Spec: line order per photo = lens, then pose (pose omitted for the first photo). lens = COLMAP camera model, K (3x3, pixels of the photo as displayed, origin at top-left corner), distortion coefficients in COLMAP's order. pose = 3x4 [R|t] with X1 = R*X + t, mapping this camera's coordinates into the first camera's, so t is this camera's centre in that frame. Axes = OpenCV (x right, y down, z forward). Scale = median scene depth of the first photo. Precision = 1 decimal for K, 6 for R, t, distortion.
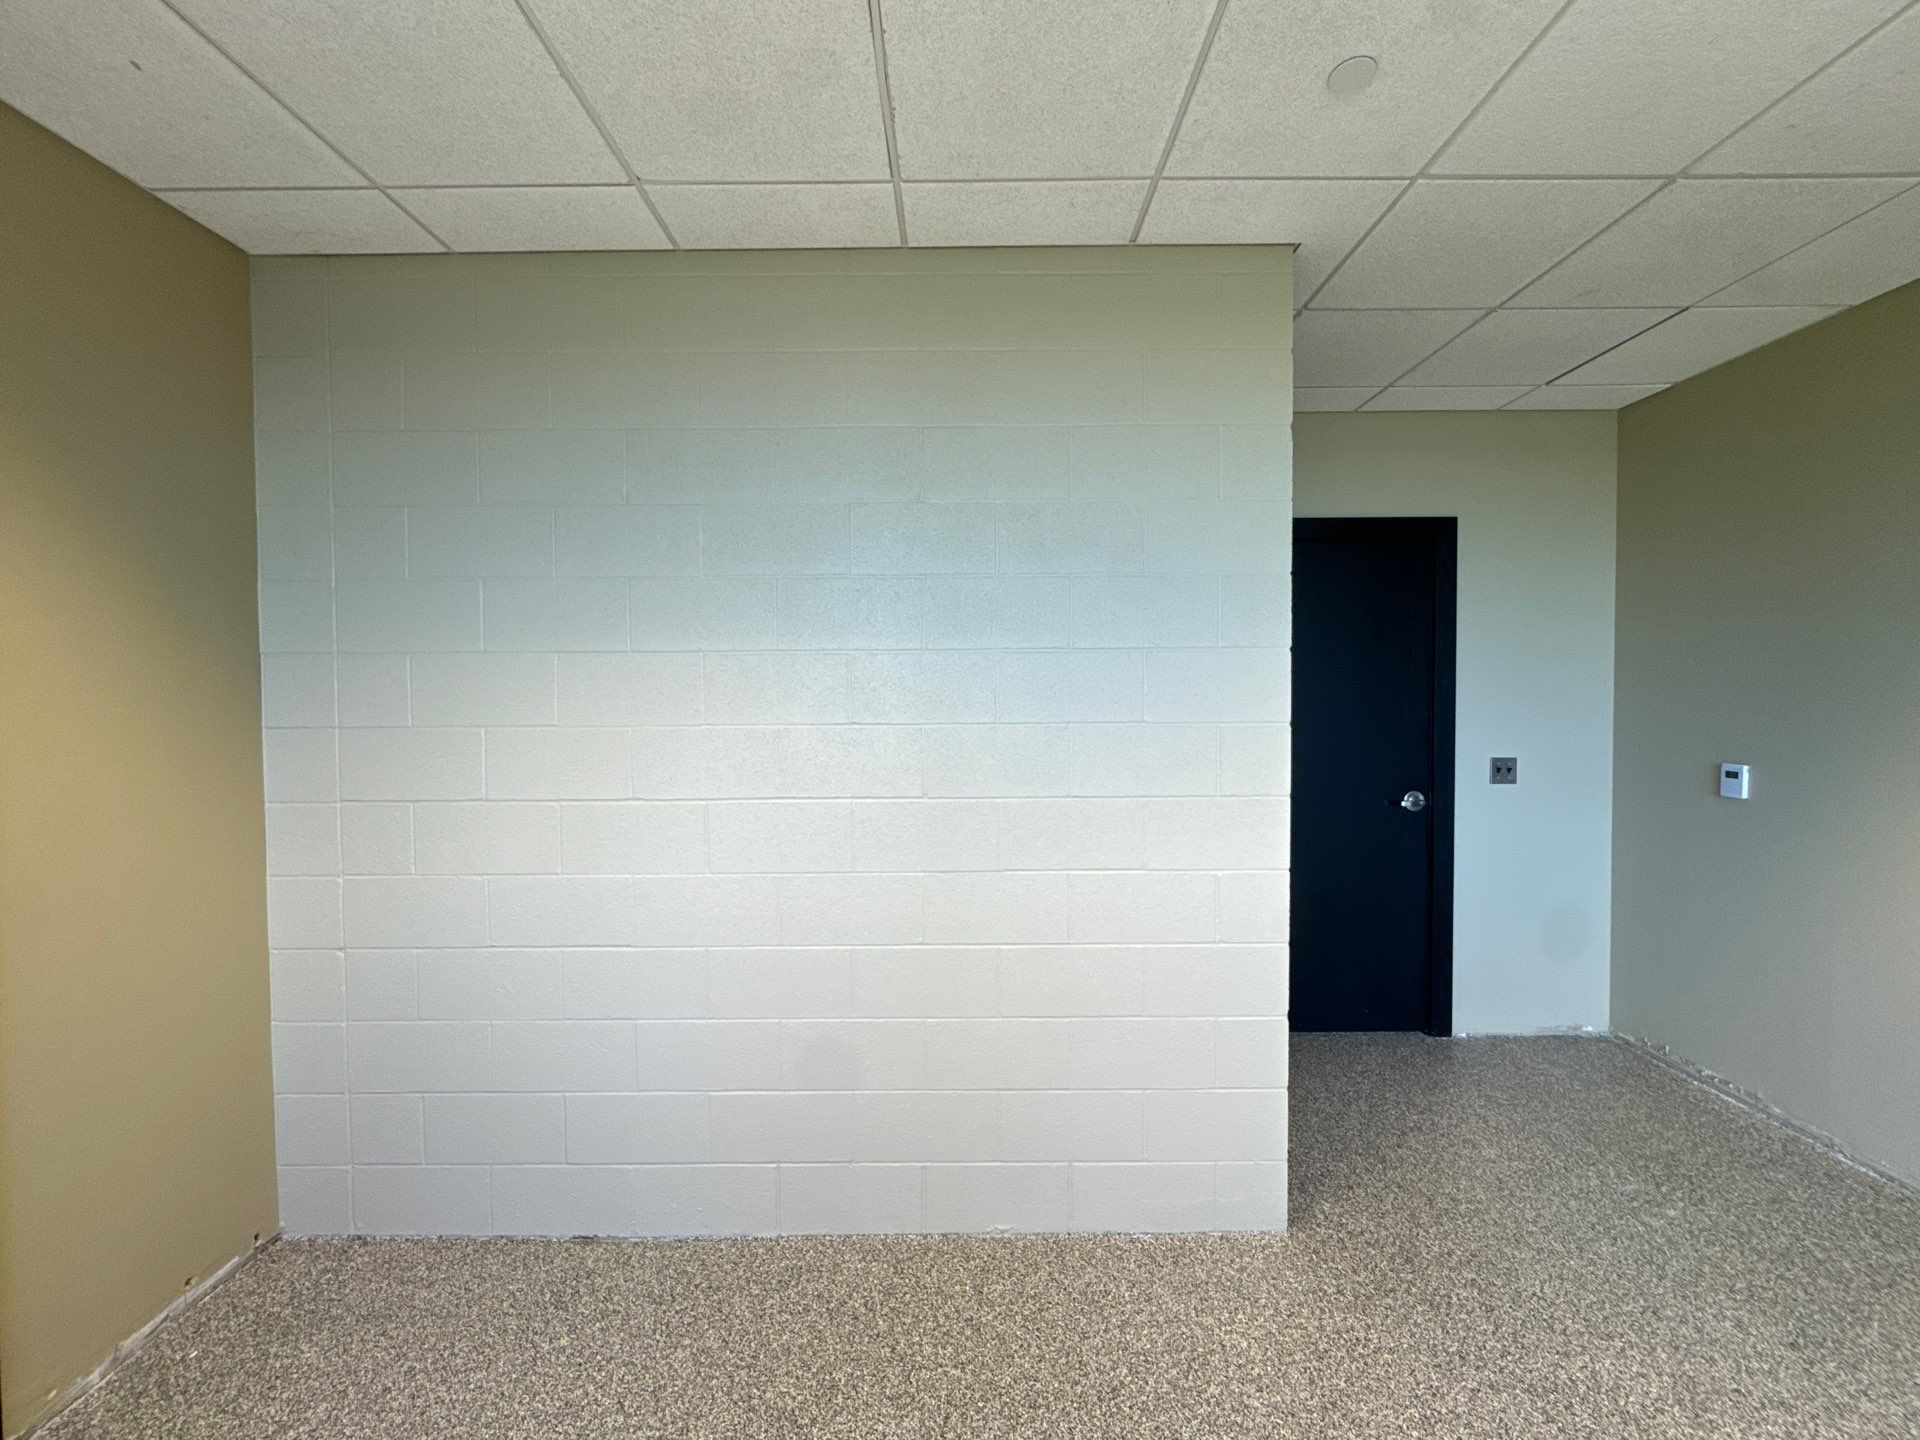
lens RADIAL K [[761.1, 0, 962.1], [0, 761.1, 720.9], [0, 0, 1]] dist [-0.003960, 0.000394]
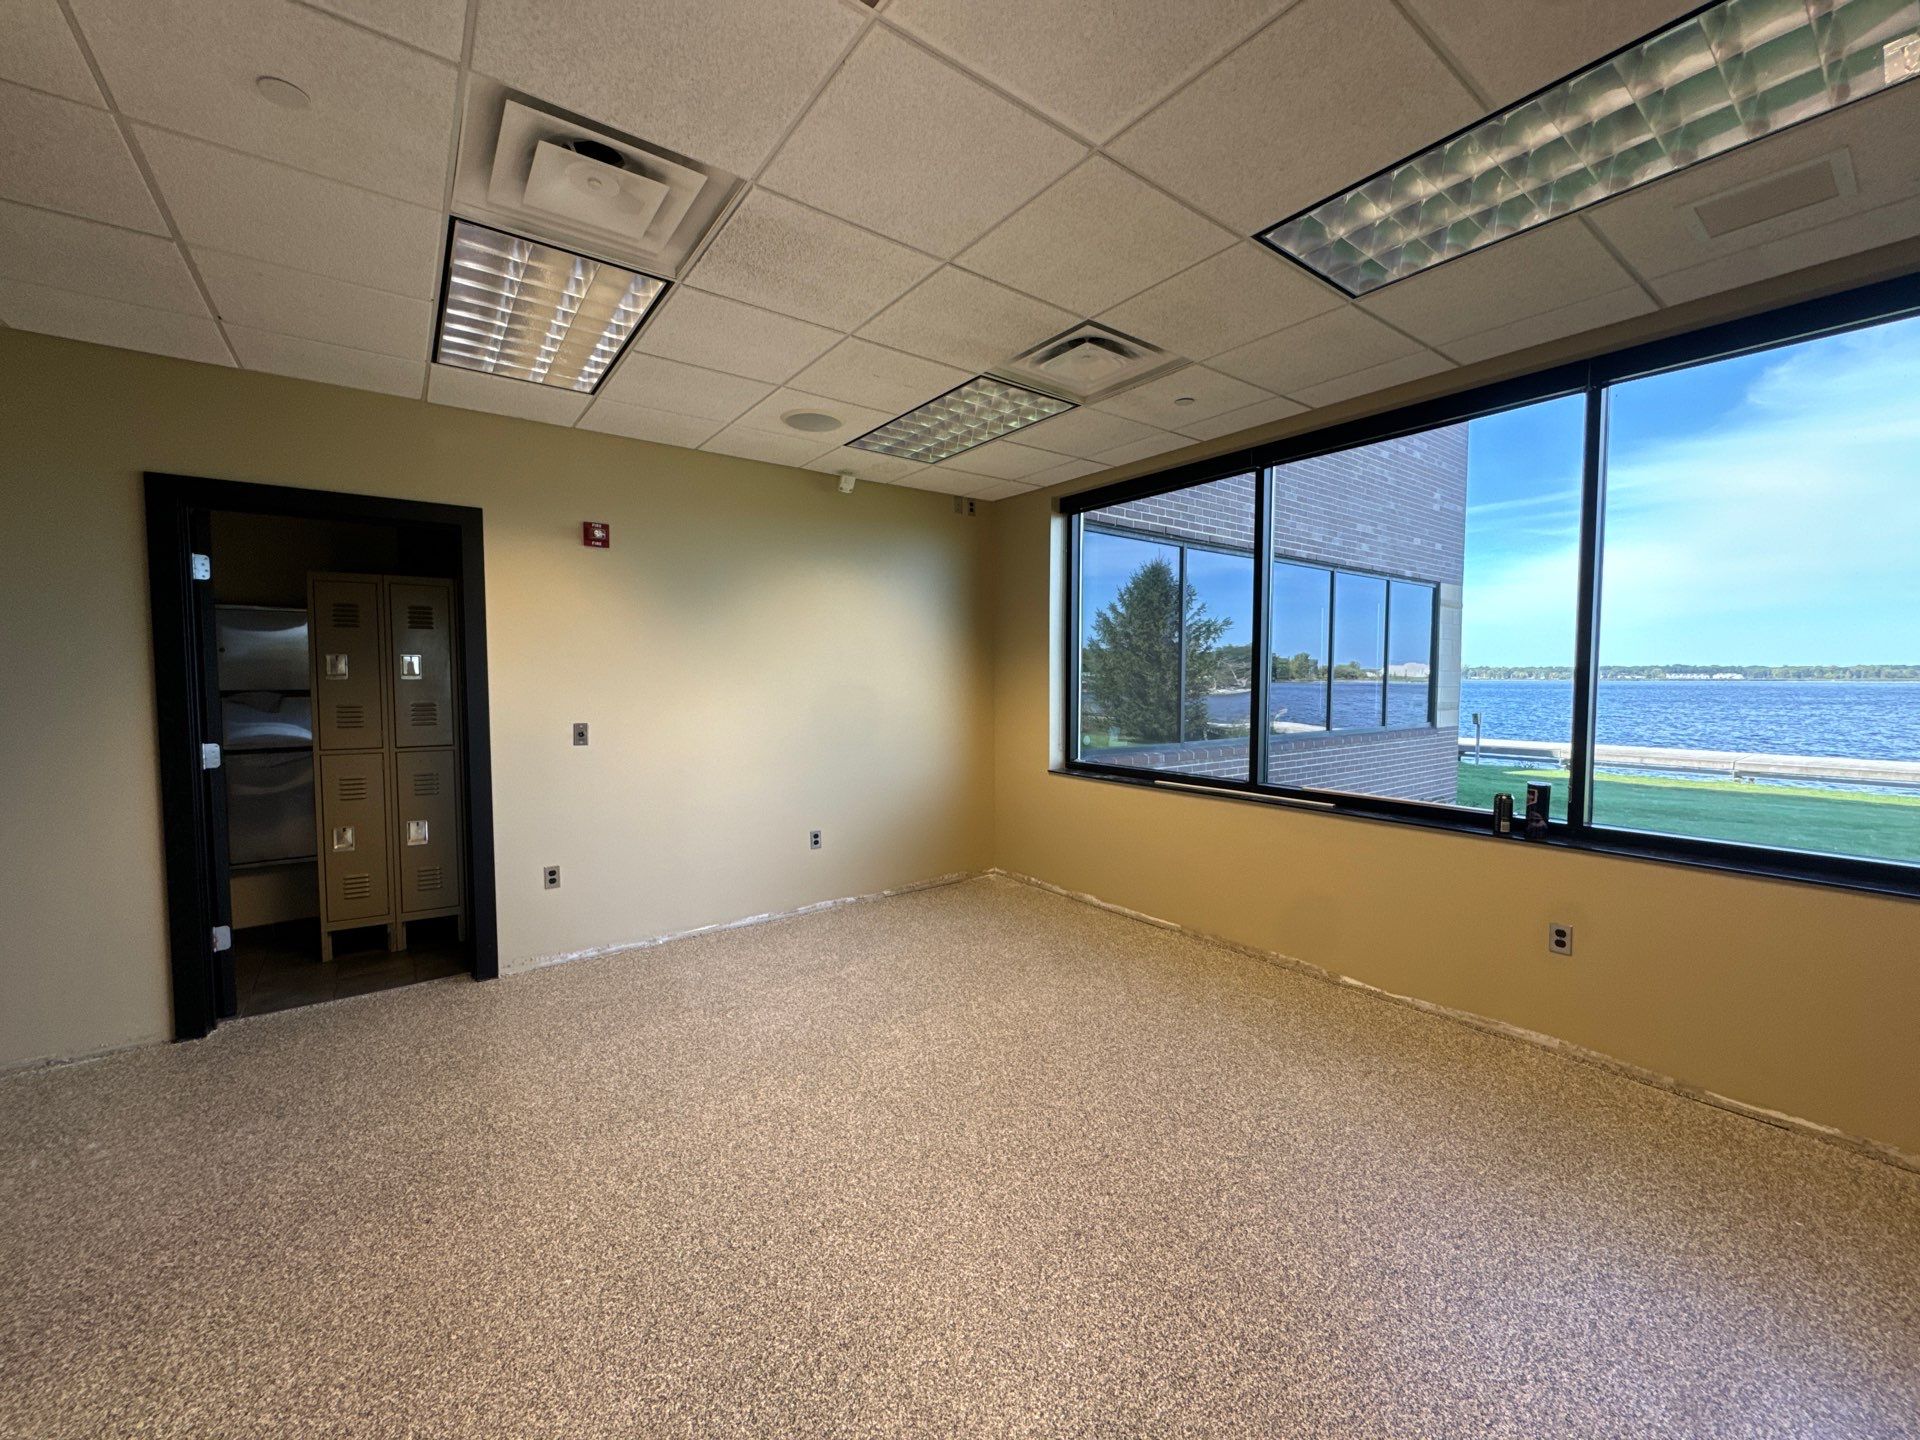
lens RADIAL K [[761.1, 0, 959.0], [0, 761.1, 718.9], [0, 0, 1]] dist [-0.003960, 0.000394]
pose [[-0.602225, -0.034090, 0.797599, -0.529990], [0.026392, 0.997692, 0.062569, 0.002606], [-0.797890, 0.058731, -0.599935, 0.503080]]
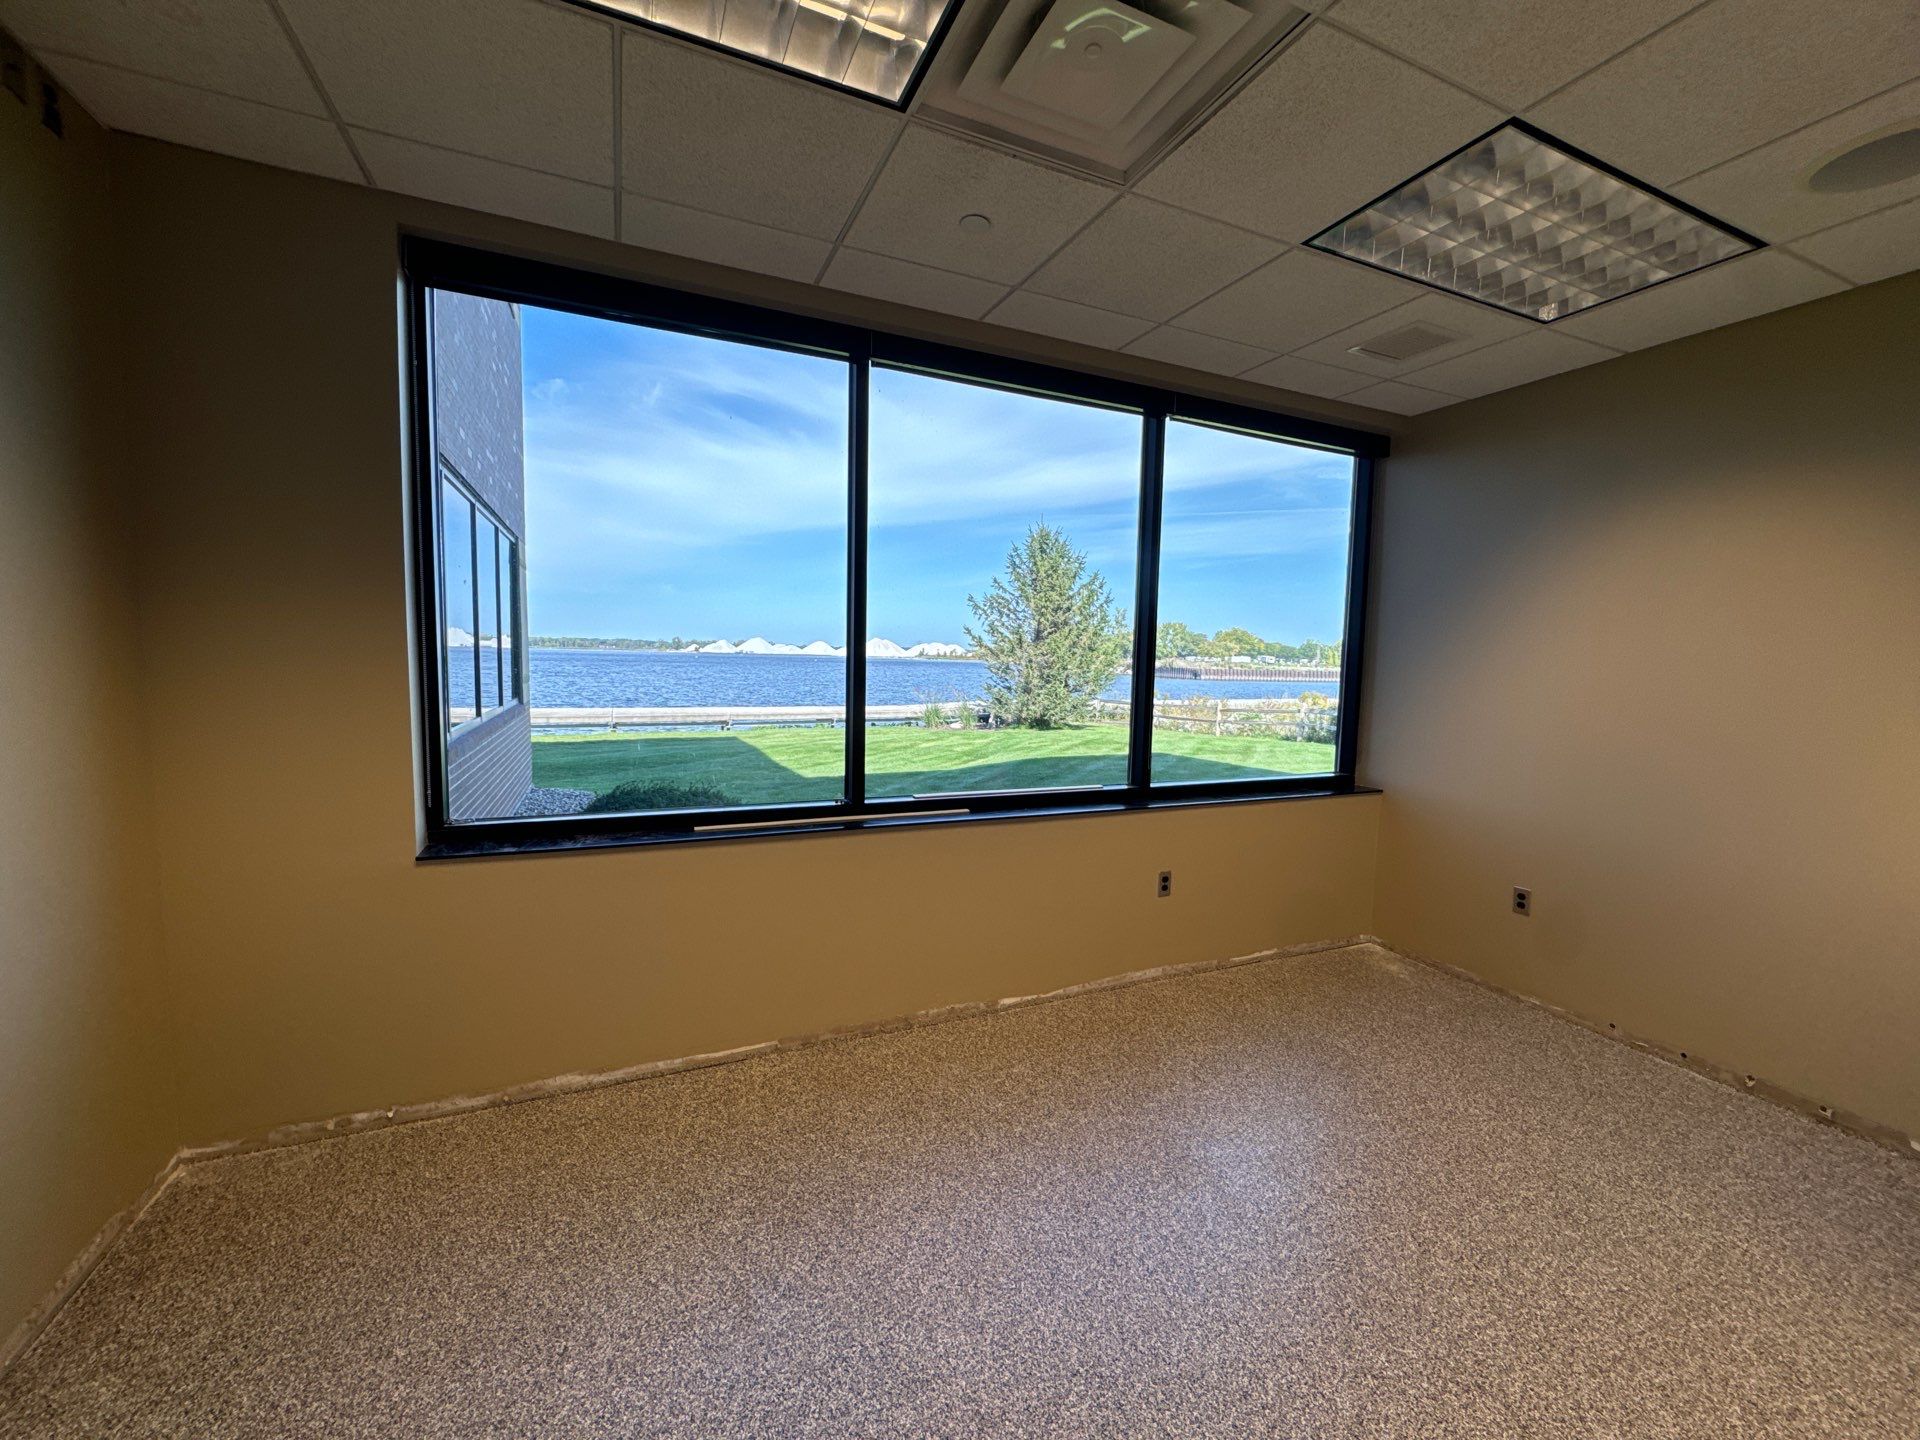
lens RADIAL K [[761.1, 0, 956.8], [0, 761.1, 719.0], [0, 0, 1]] dist [-0.003960, 0.000394]
pose [[-0.912489, 0.022813, -0.408466, 0.620880], [-0.024598, 0.993578, 0.110443, -0.005219], [0.408362, 0.110826, -0.906067, 0.188409]]
